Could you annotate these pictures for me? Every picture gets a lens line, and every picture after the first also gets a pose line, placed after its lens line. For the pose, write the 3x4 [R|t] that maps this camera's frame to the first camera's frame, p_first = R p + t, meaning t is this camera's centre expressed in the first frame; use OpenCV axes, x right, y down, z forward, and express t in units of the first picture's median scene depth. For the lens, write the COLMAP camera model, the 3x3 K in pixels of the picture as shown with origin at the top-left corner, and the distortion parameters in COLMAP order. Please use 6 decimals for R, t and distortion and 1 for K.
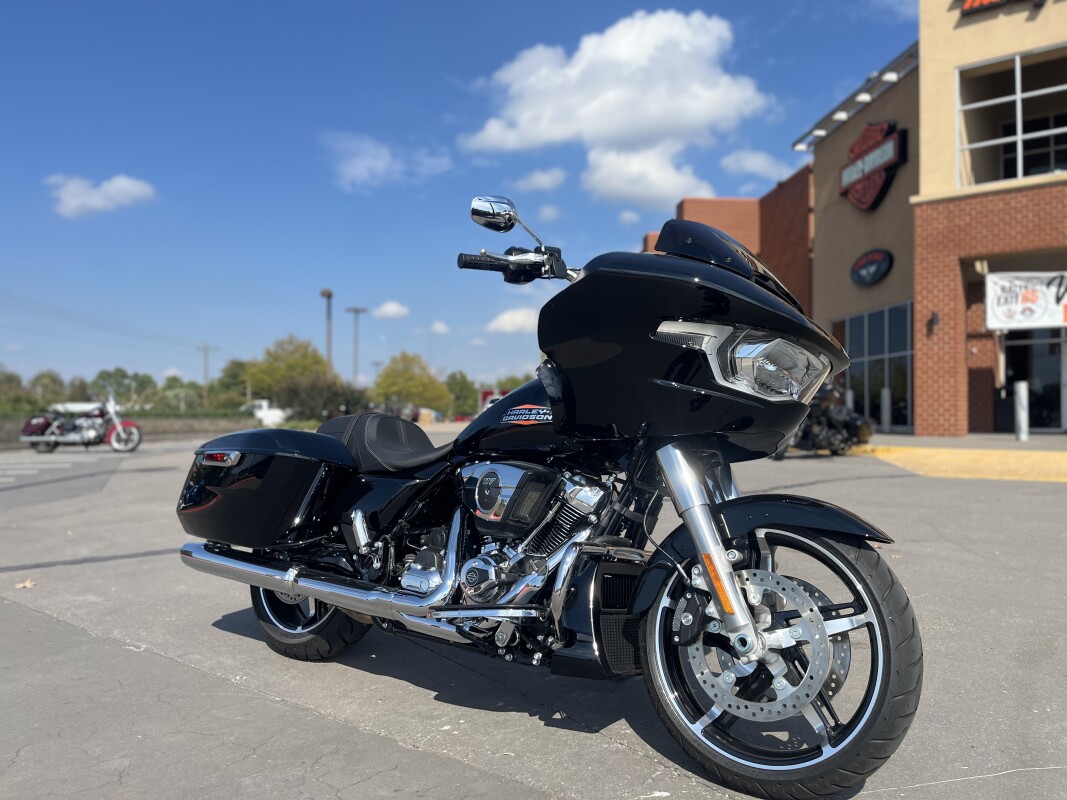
lens RADIAL K [[811.5, 0, 526.6], [0, 811.5, 406.0], [0, 0, 1]] dist [0.066909, -0.090285]
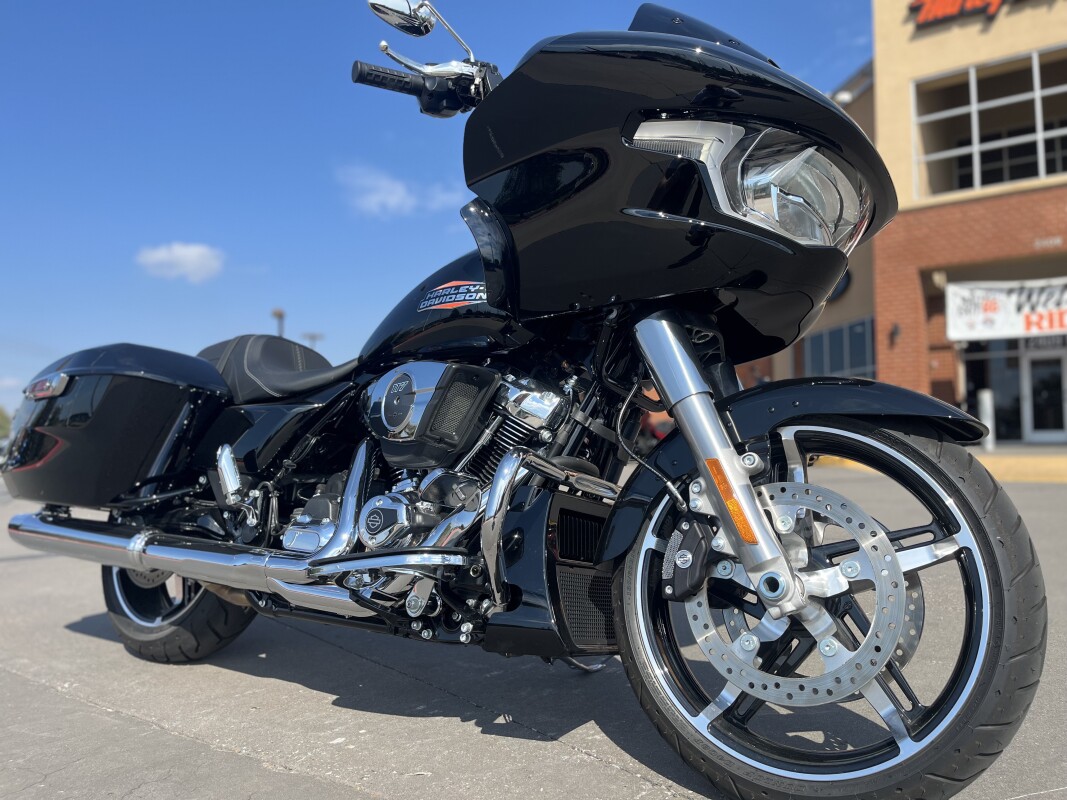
lens RADIAL K [[811.5, 0, 533.0], [0, 811.5, 404.8], [0, 0, 1]] dist [0.066909, -0.090285]
pose [[0.998517, -0.007105, 0.053979, 0.028330], [0.009216, 0.999199, -0.038942, 0.122527], [-0.053659, 0.039382, 0.997782, 0.255211]]
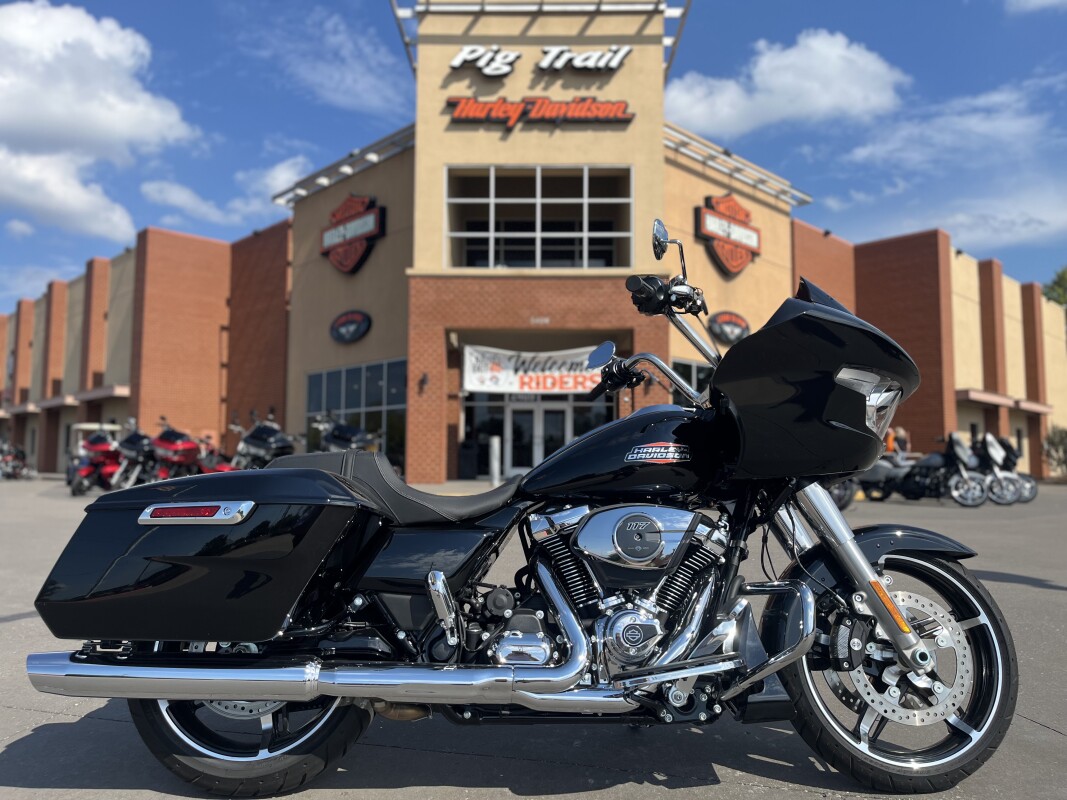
lens RADIAL K [[811.5, 0, 528.4], [0, 811.5, 408.1], [0, 0, 1]] dist [0.066909, -0.090285]
pose [[0.772322, 0.050609, 0.633212, -0.644964], [-0.013087, 0.997877, -0.063793, 0.019524], [-0.635097, 0.040981, 0.771345, 0.333135]]
